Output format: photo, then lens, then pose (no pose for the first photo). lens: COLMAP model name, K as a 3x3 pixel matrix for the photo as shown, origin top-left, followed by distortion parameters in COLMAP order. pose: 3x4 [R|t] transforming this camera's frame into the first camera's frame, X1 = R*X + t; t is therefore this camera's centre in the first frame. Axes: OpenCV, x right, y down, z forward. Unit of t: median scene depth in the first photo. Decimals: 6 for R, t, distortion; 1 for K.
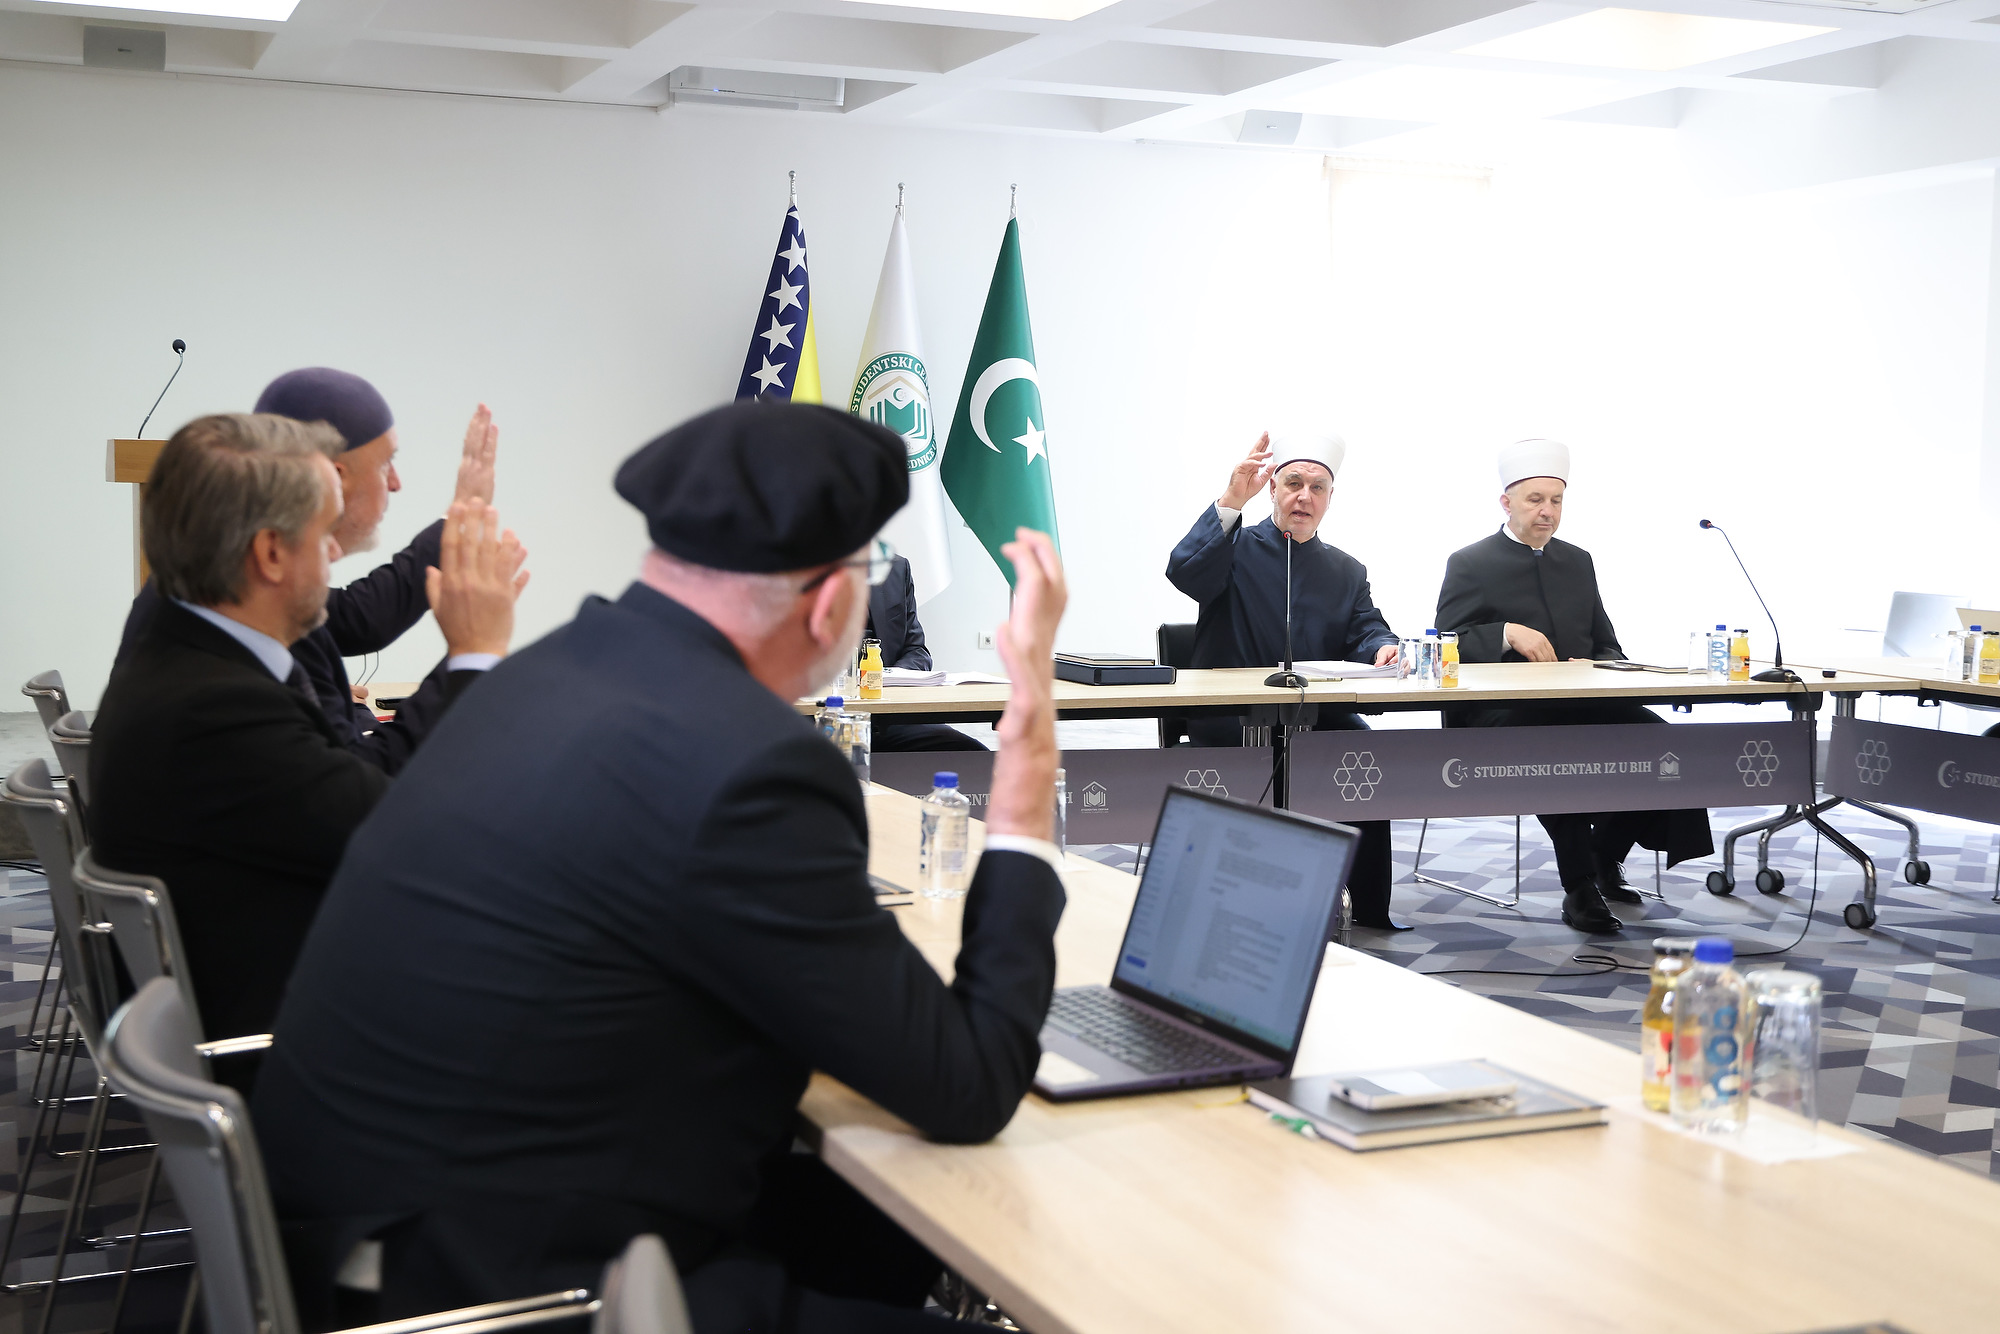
lens RADIAL K [[2468.5, 0, 971.3], [0, 2468.5, 664.5], [0, 0, 1]] dist [0.008746, 0.044462]
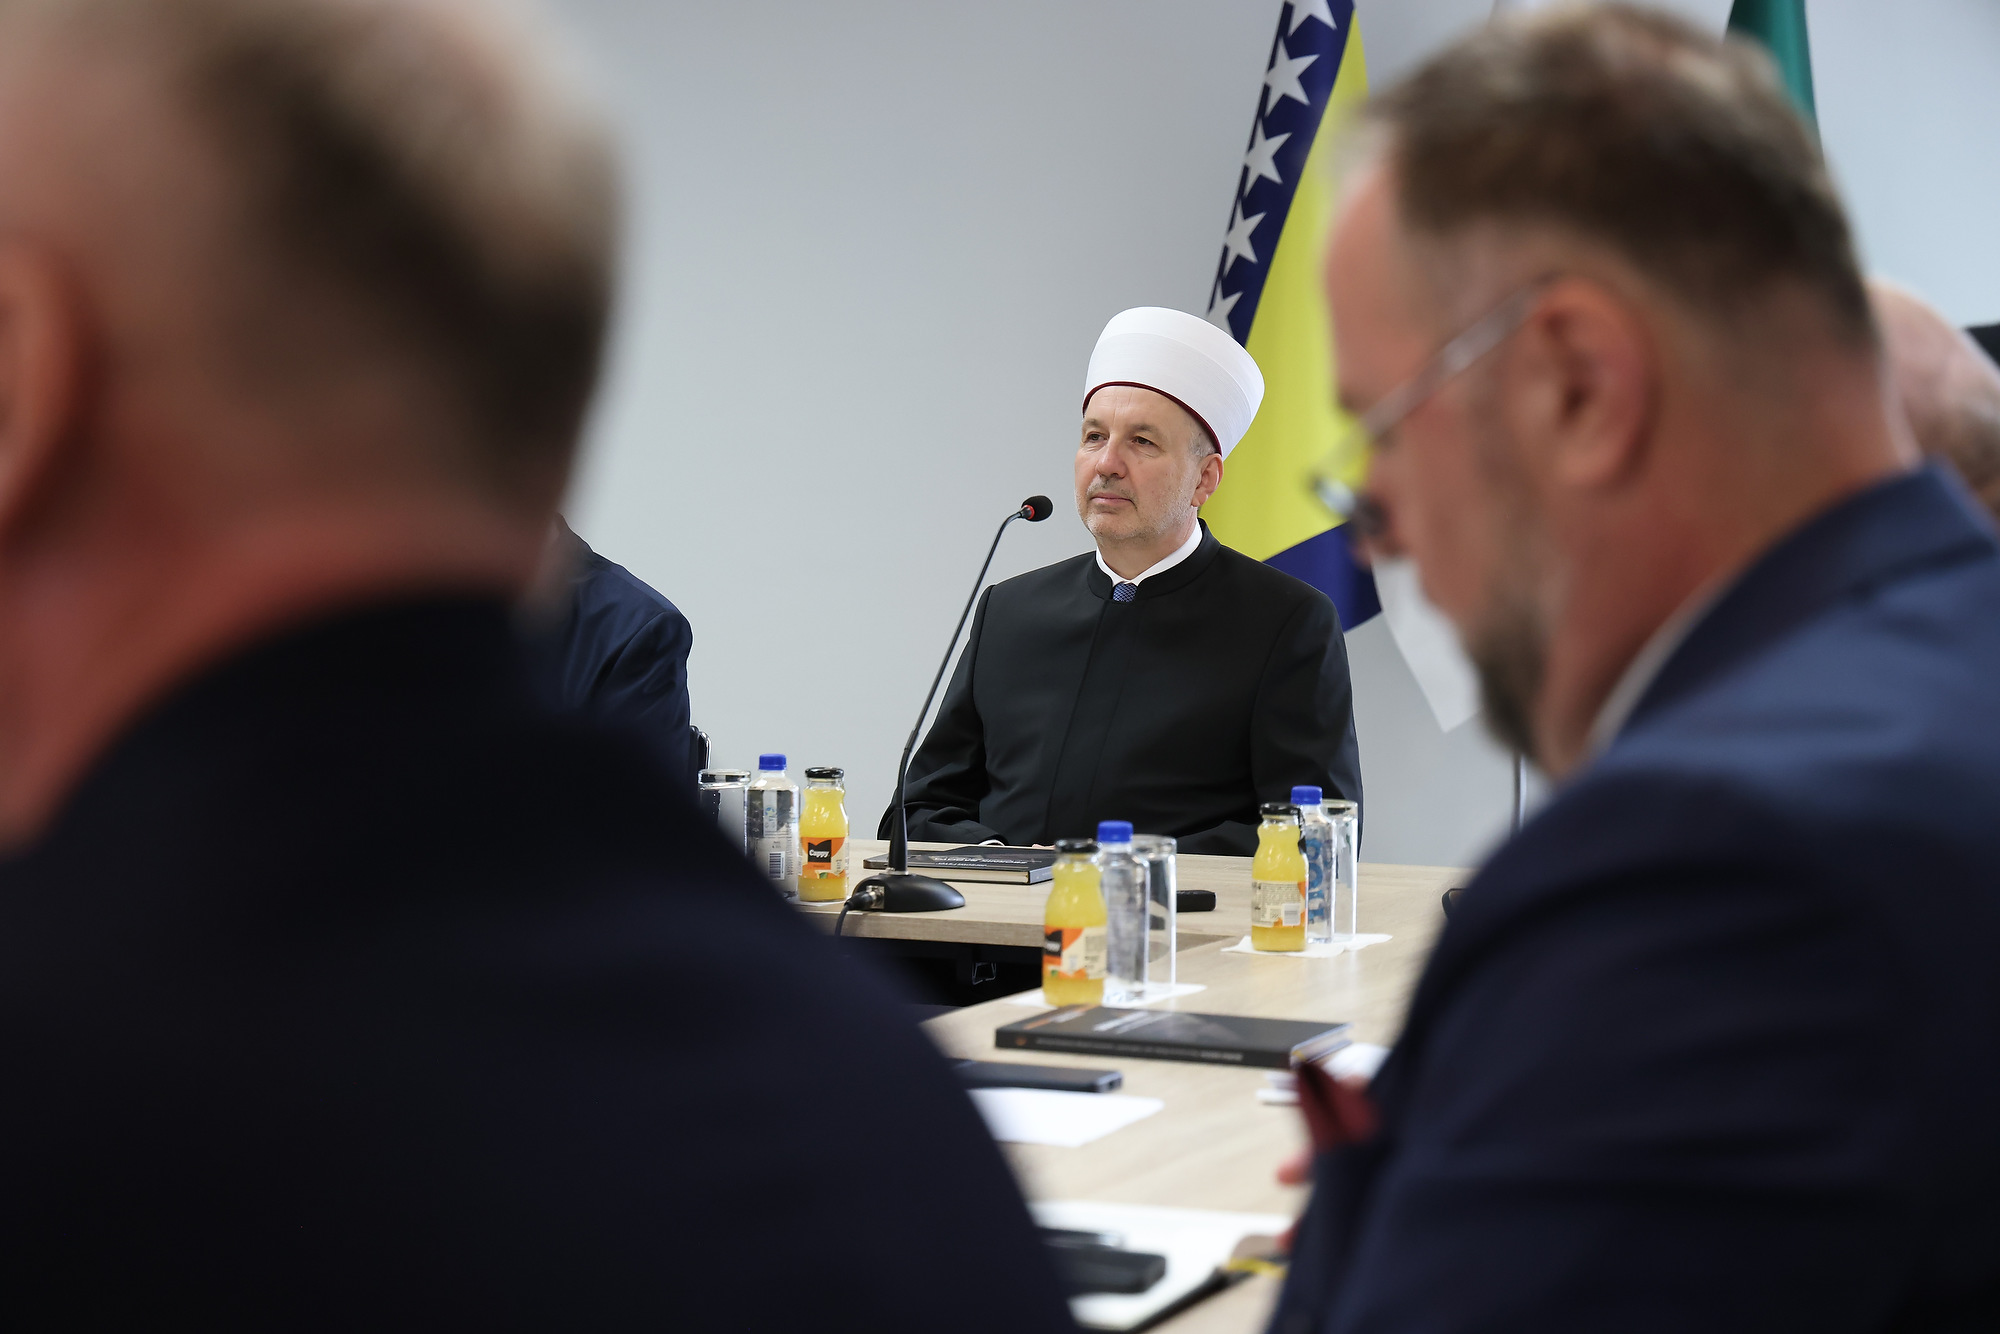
lens RADIAL K [[4414.2, 0, 1000.0], [0, 4414.2, 667.0], [0, 0, 1]] dist [0.083148, 8.413612]
pose [[0.704171, 0.027607, -0.709493, 0.787853], [-0.054251, 0.998415, -0.014994, -0.020480], [0.707955, 0.049049, 0.704553, 0.494518]]
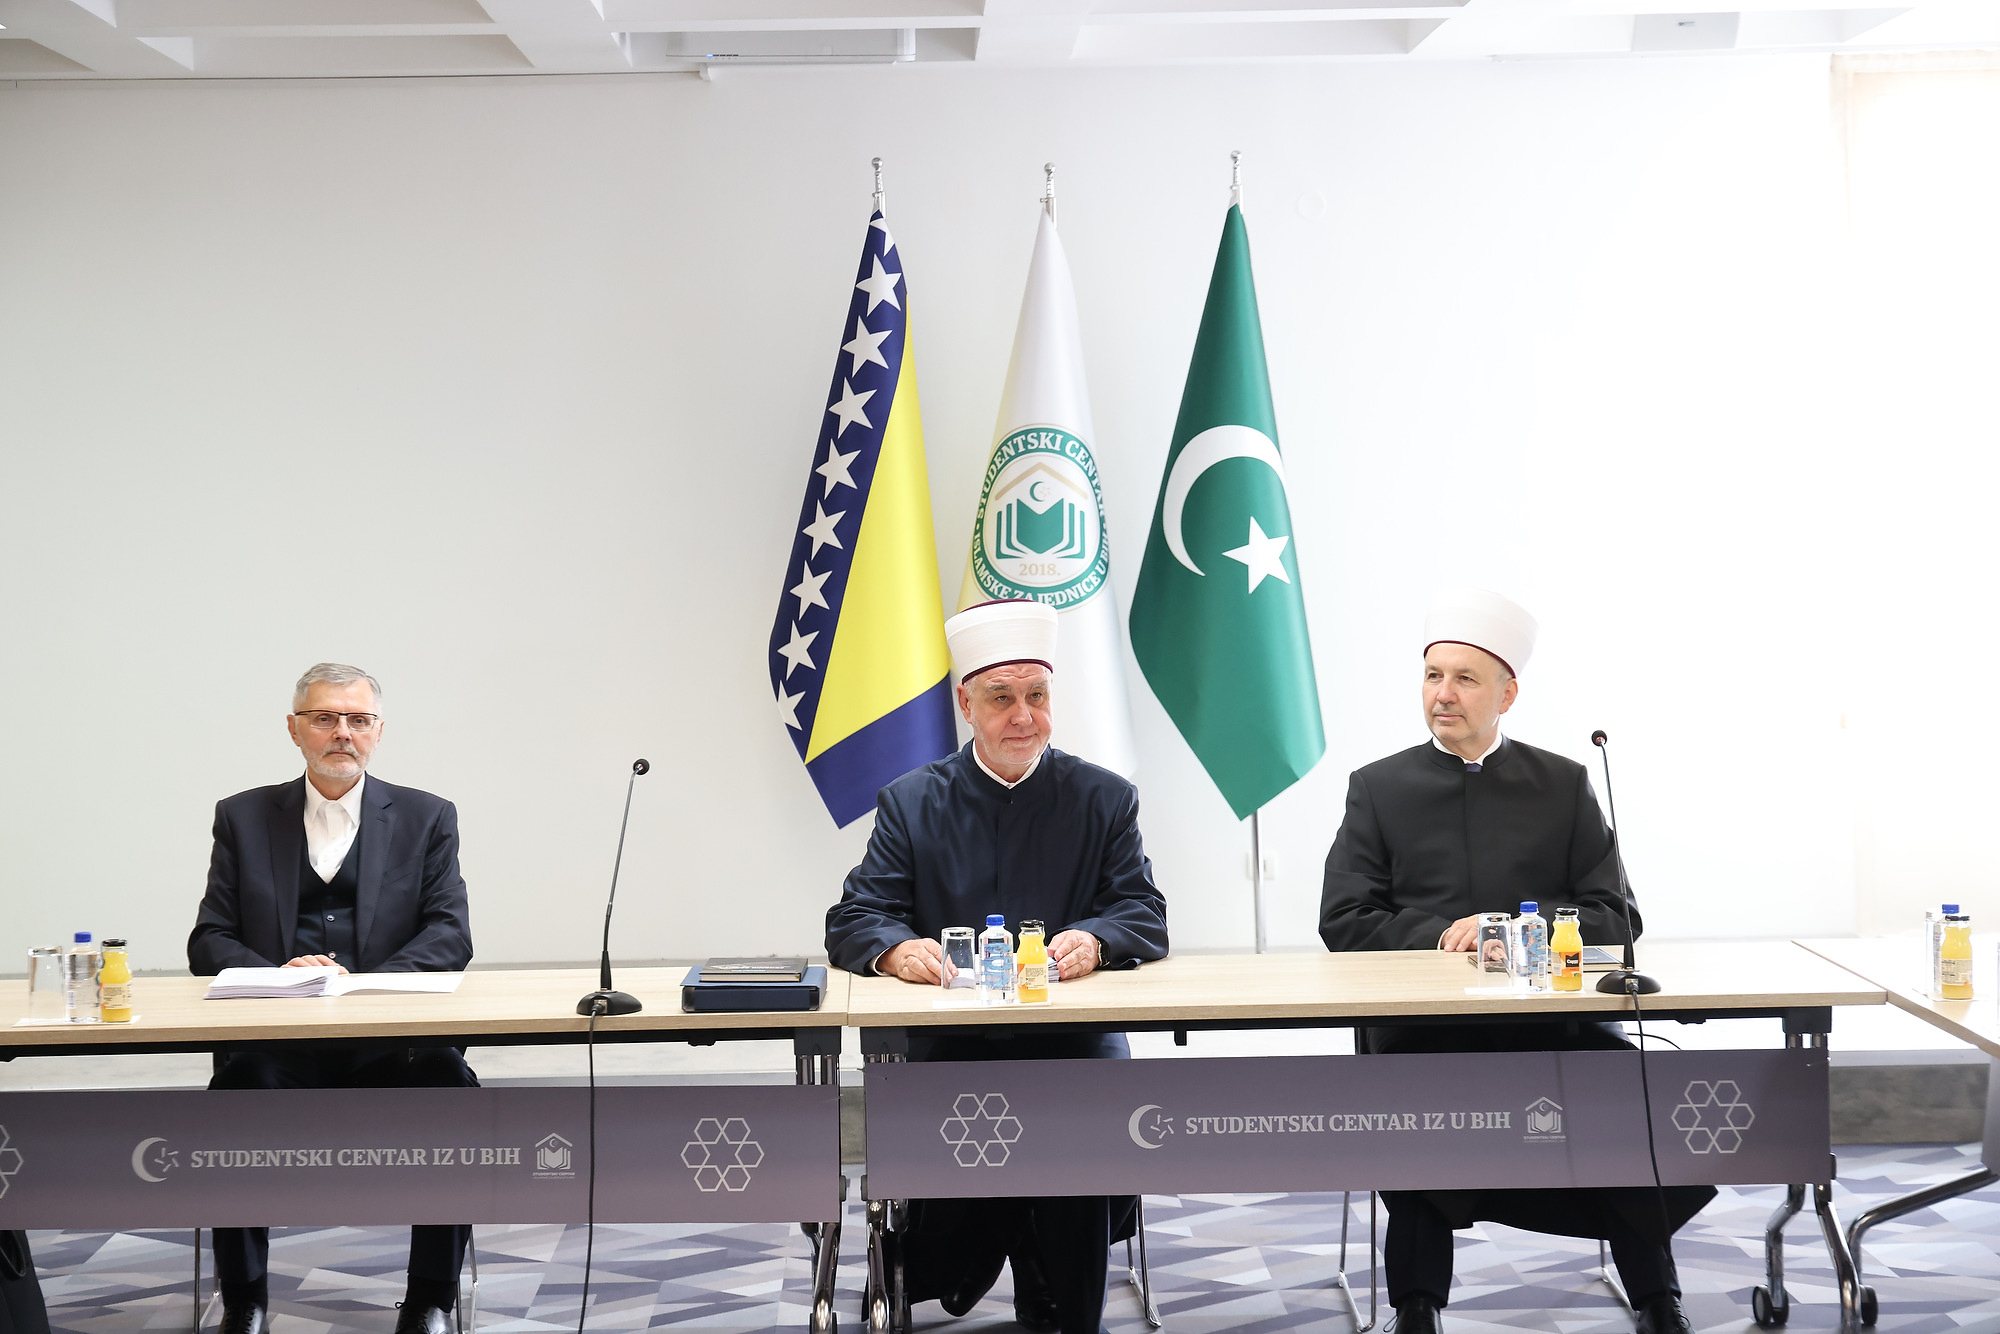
lens RADIAL K [[4329.4, 0, 990.1], [0, 4329.4, 669.8], [0, 0, 1]] dist [0.066918, 0.616029]
pose [[0.936997, -0.016871, -0.348930, 0.535127], [0.005828, 0.999449, -0.032674, -0.038646], [0.349289, 0.028582, 0.936579, -0.099997]]
